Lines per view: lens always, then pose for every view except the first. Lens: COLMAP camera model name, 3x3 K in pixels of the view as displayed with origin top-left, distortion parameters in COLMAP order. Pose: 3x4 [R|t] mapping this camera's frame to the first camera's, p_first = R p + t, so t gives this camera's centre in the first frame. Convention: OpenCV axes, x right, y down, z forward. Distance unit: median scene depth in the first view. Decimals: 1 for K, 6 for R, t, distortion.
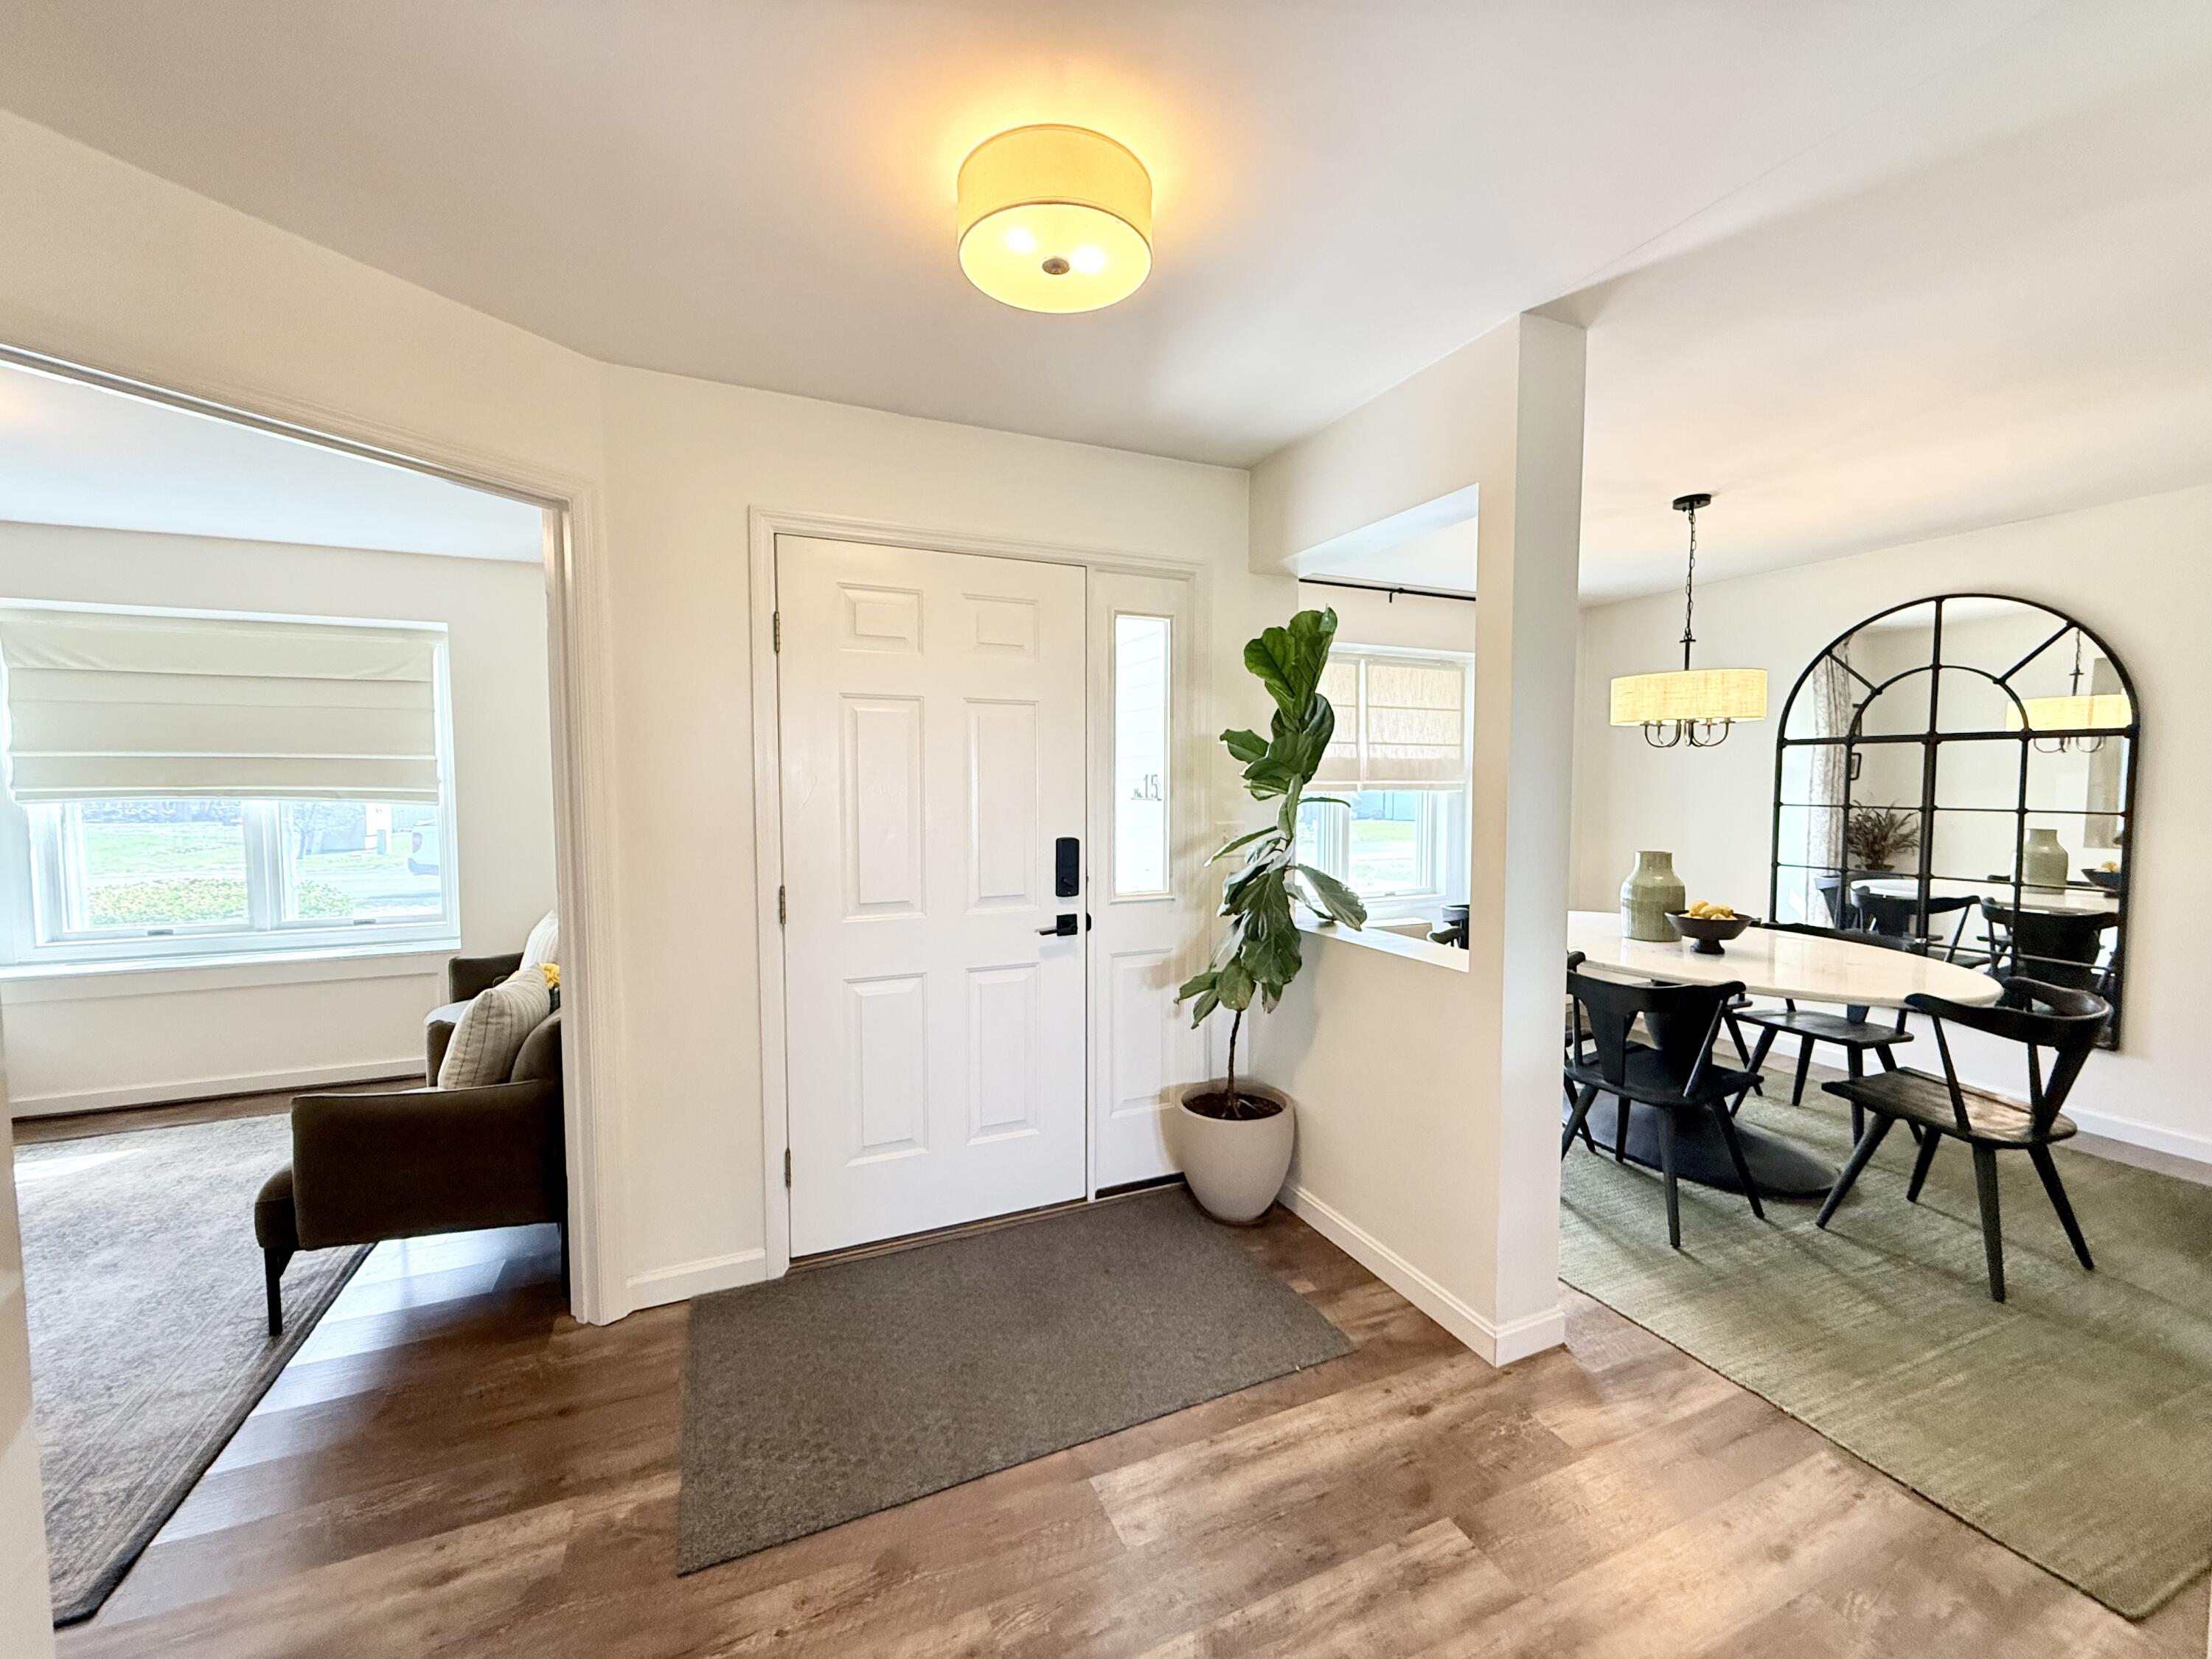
lens RADIAL K [[877.0, 0, 1102.0], [0, 877.0, 830.6], [0, 0, 1]] dist [0.001020, -0.000363]
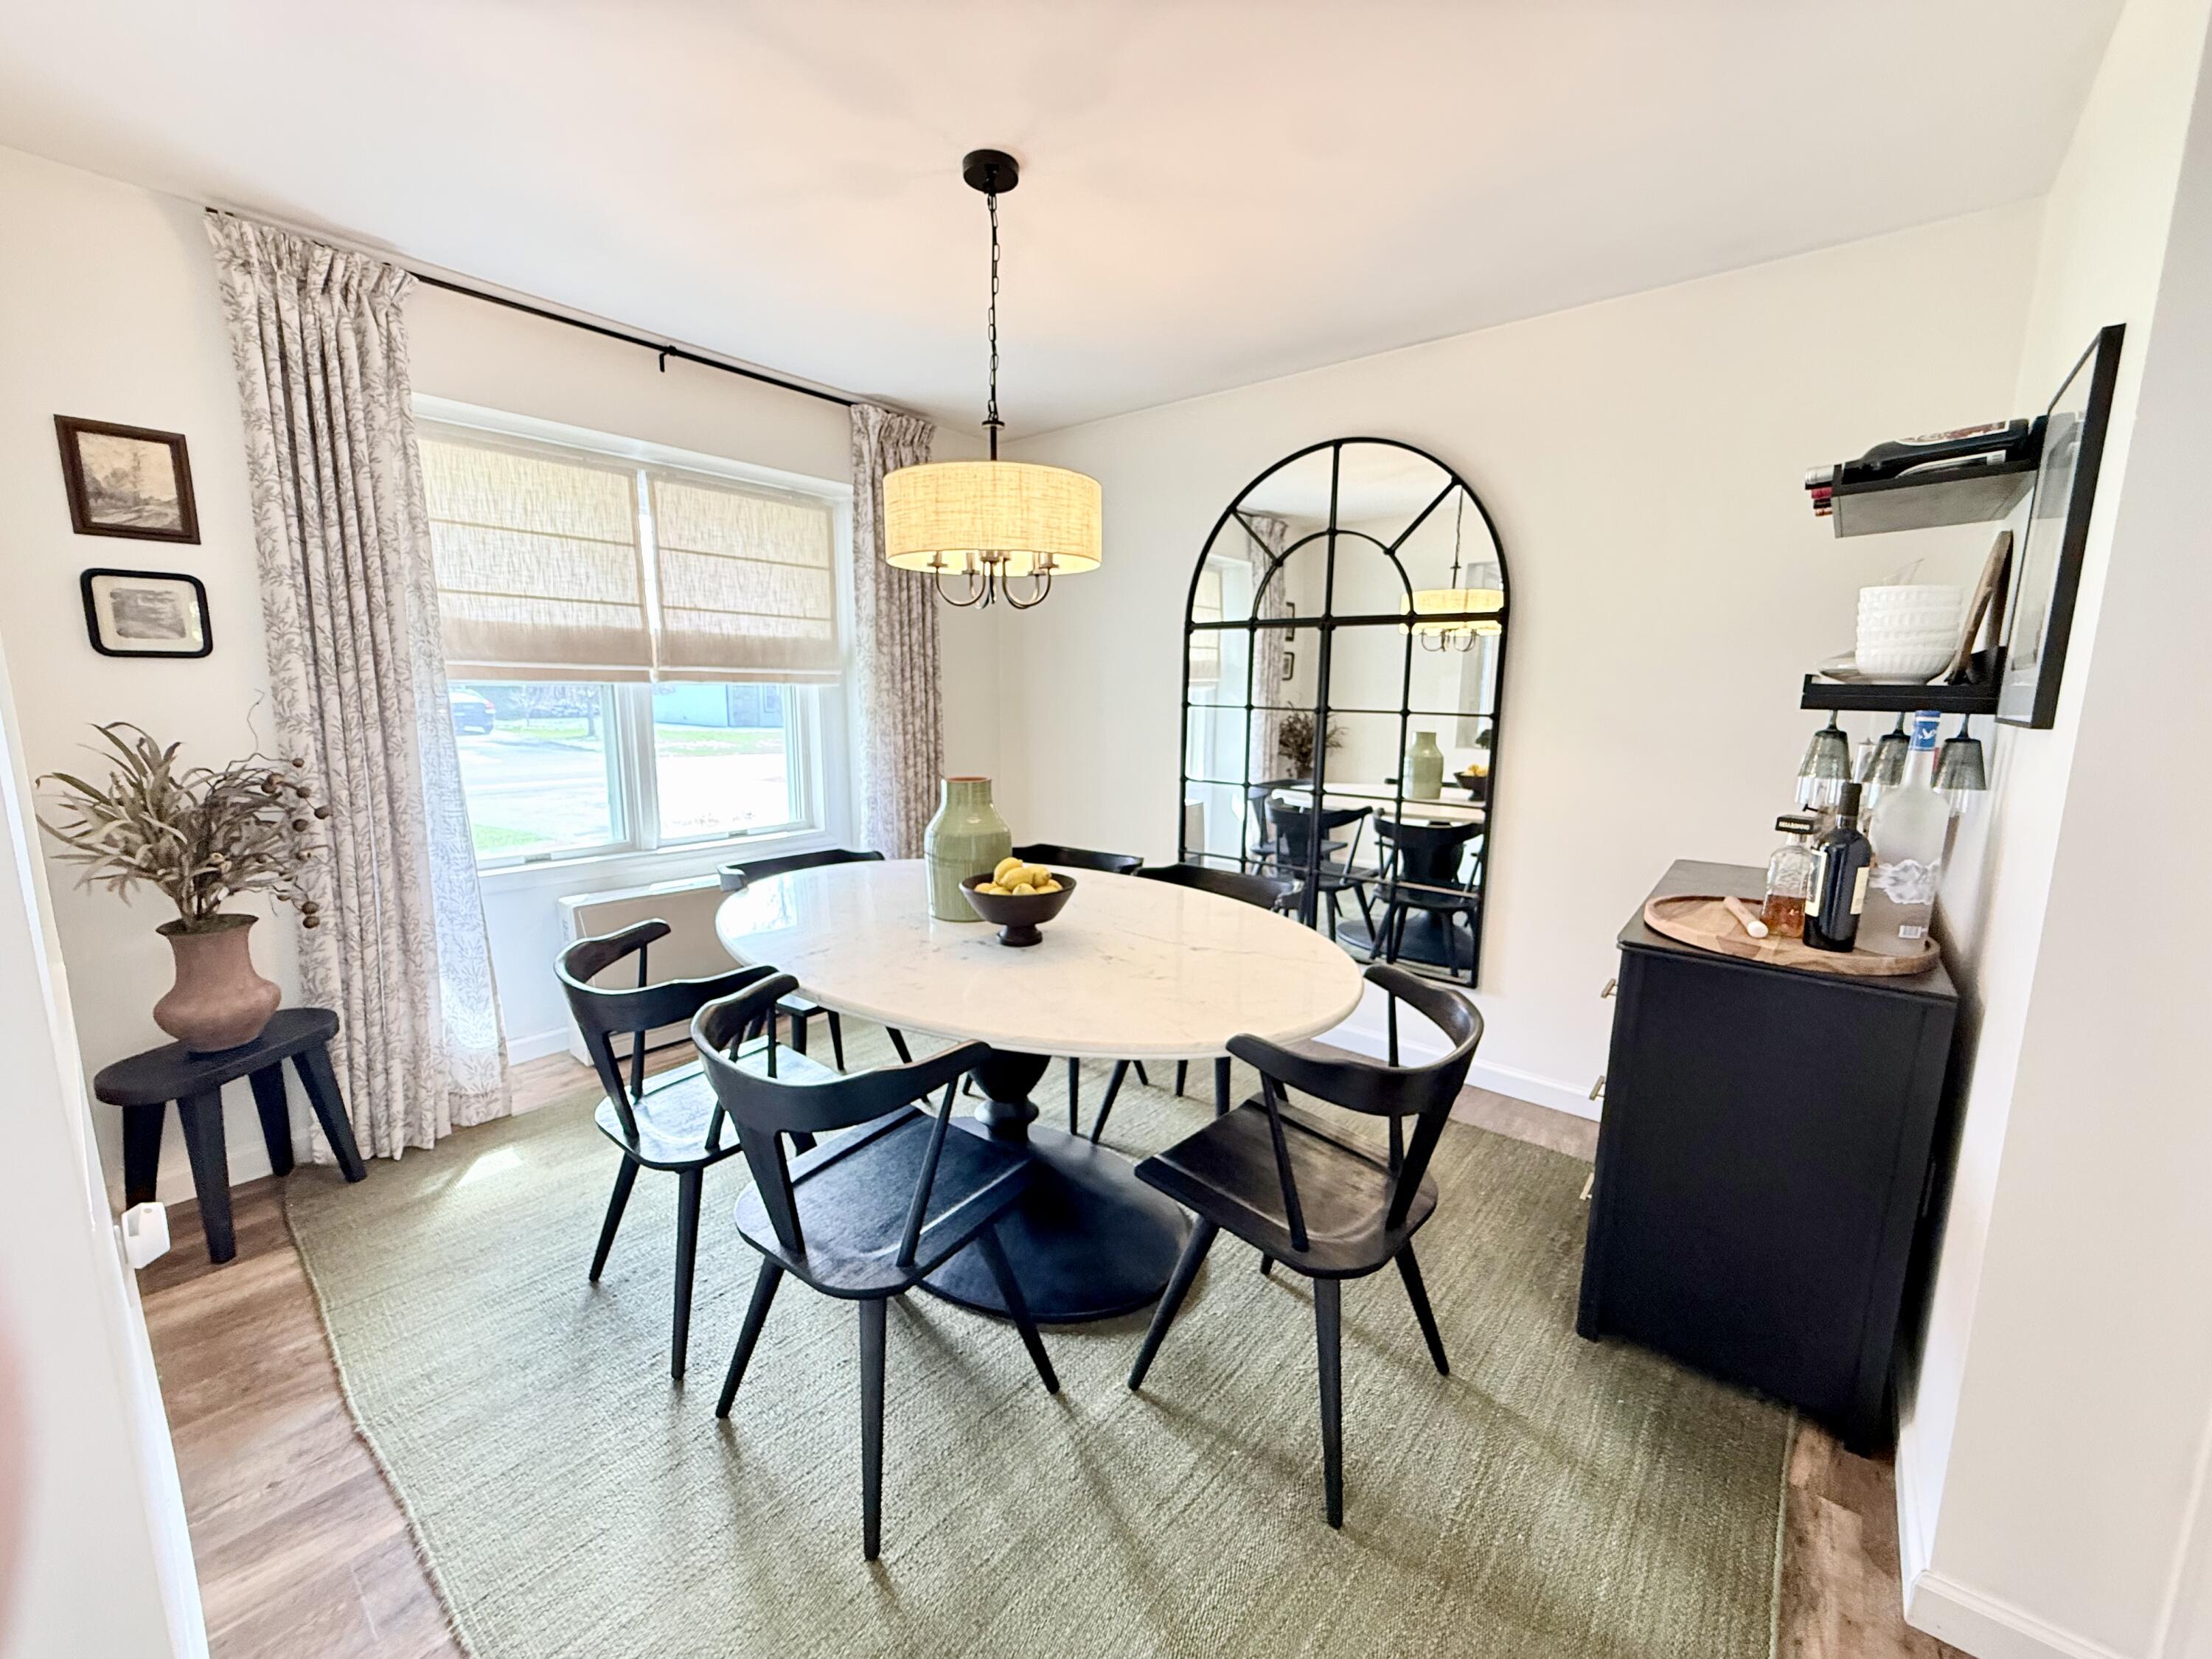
lens RADIAL K [[877.0, 0, 1102.0], [0, 877.0, 830.6], [0, 0, 1]] dist [0.001020, -0.000363]
pose [[0.895151, -0.059482, 0.441776, 0.311709], [0.010426, 0.993580, 0.112653, -0.006005], [-0.445641, -0.096235, 0.890024, 0.281867]]
